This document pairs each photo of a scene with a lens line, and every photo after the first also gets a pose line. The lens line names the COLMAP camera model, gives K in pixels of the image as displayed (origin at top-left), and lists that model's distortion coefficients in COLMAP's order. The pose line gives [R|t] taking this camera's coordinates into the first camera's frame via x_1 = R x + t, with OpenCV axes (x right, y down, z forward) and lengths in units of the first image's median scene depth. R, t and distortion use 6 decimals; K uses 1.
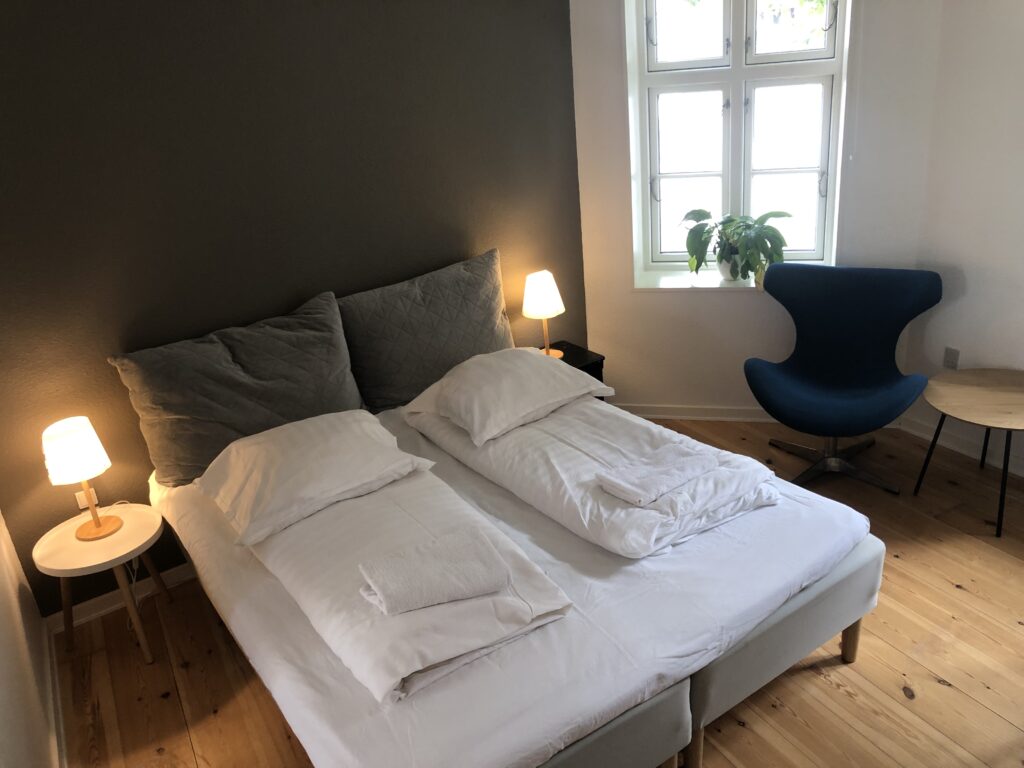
lens RADIAL K [[822.7, 0, 515.9], [0, 822.7, 394.3], [0, 0, 1]] dist [-0.008282, -0.002260]
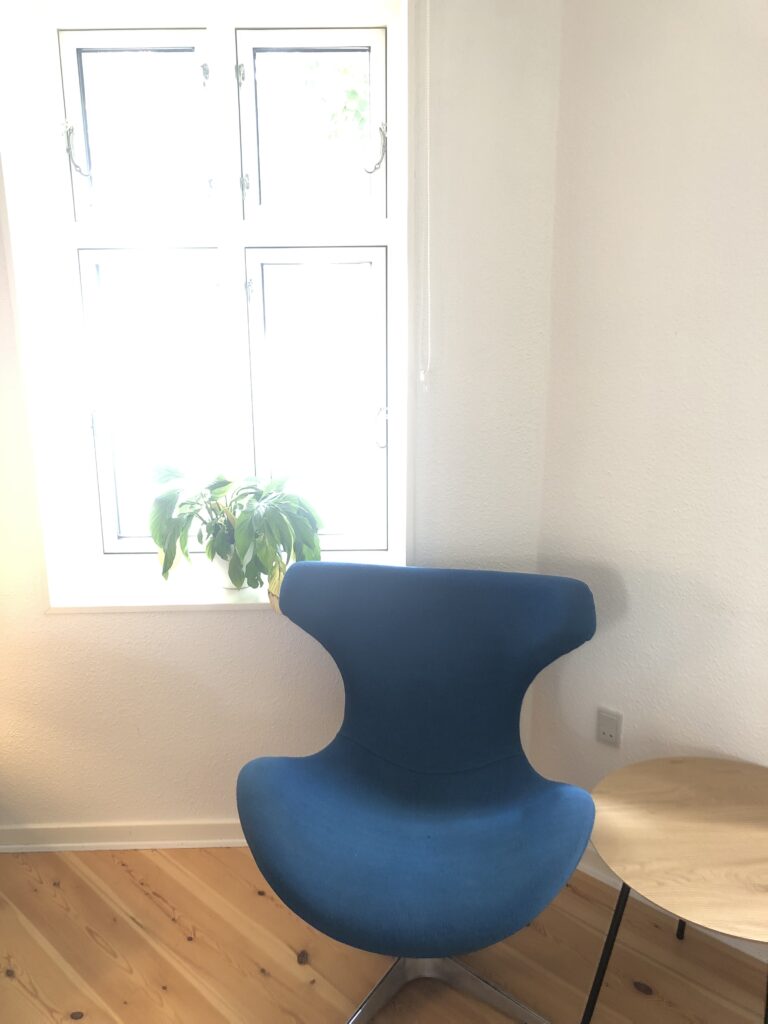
lens RADIAL K [[831.0, 0, 367.6], [0, 831.0, 495.7], [0, 0, 1]] dist [-0.000622, -0.002097]
pose [[0.952720, 0.019542, 0.303222, 0.196017], [0.043058, 0.979176, -0.198394, -0.094698], [-0.300785, 0.202070, 0.932039, 0.484845]]
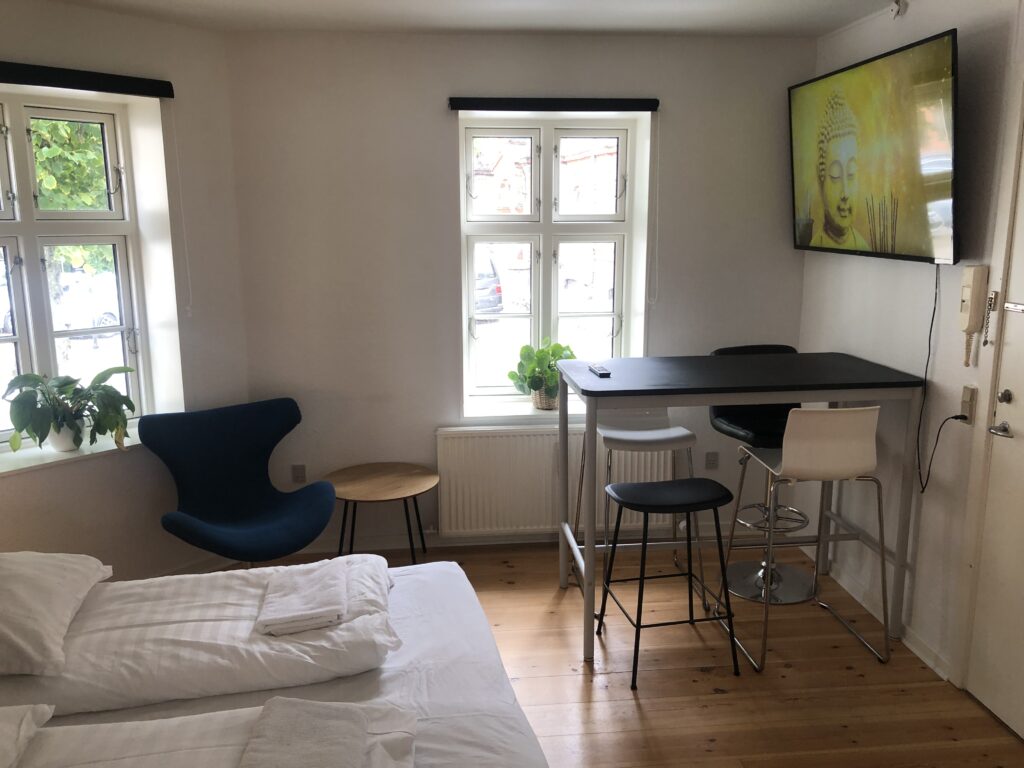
lens RADIAL K [[831.0, 0, 515.9], [0, 831.0, 375.3], [0, 0, 1]] dist [-0.000622, -0.002097]
pose [[0.391512, -0.081877, 0.916523, -0.401118], [0.336255, 0.939878, -0.059675, -0.002204], [-0.856534, 0.331549, 0.395505, 0.240133]]
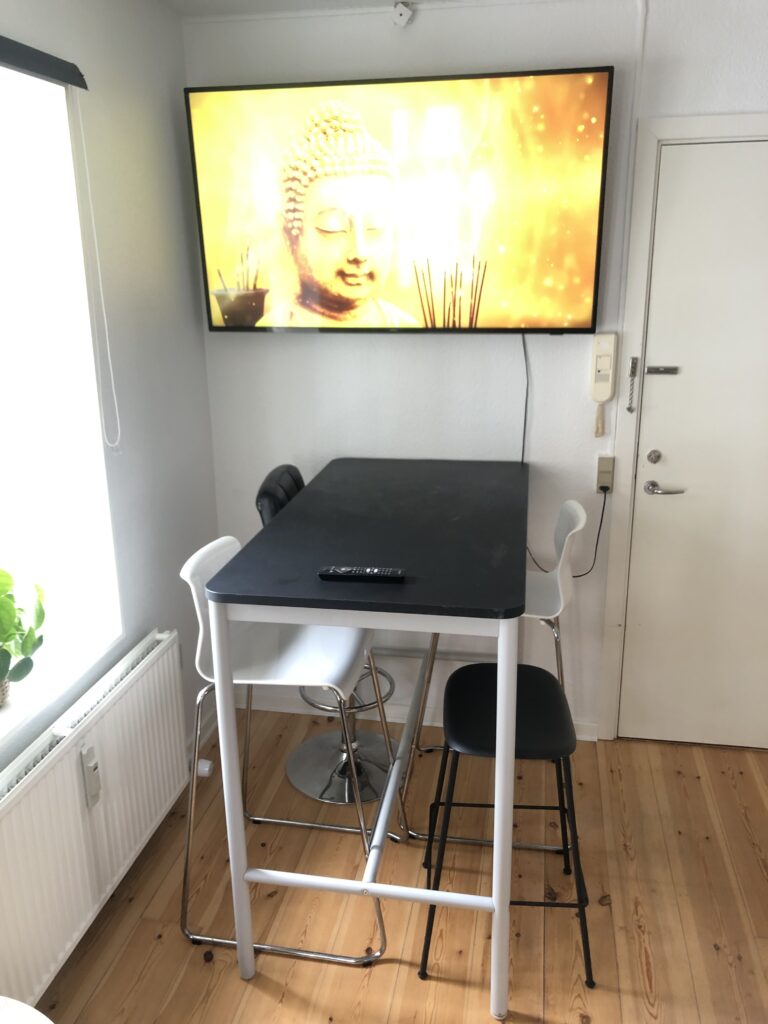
lens RADIAL K [[852.2, 0, 356.5], [0, 852.2, 510.3], [0, 0, 1]] dist [0.010675, 0.001807]
pose [[-0.768063, -0.074695, 0.636003, 0.158450], [0.331198, 0.803691, 0.494357, -0.326932], [-0.548075, 0.590340, -0.592547, 0.819548]]
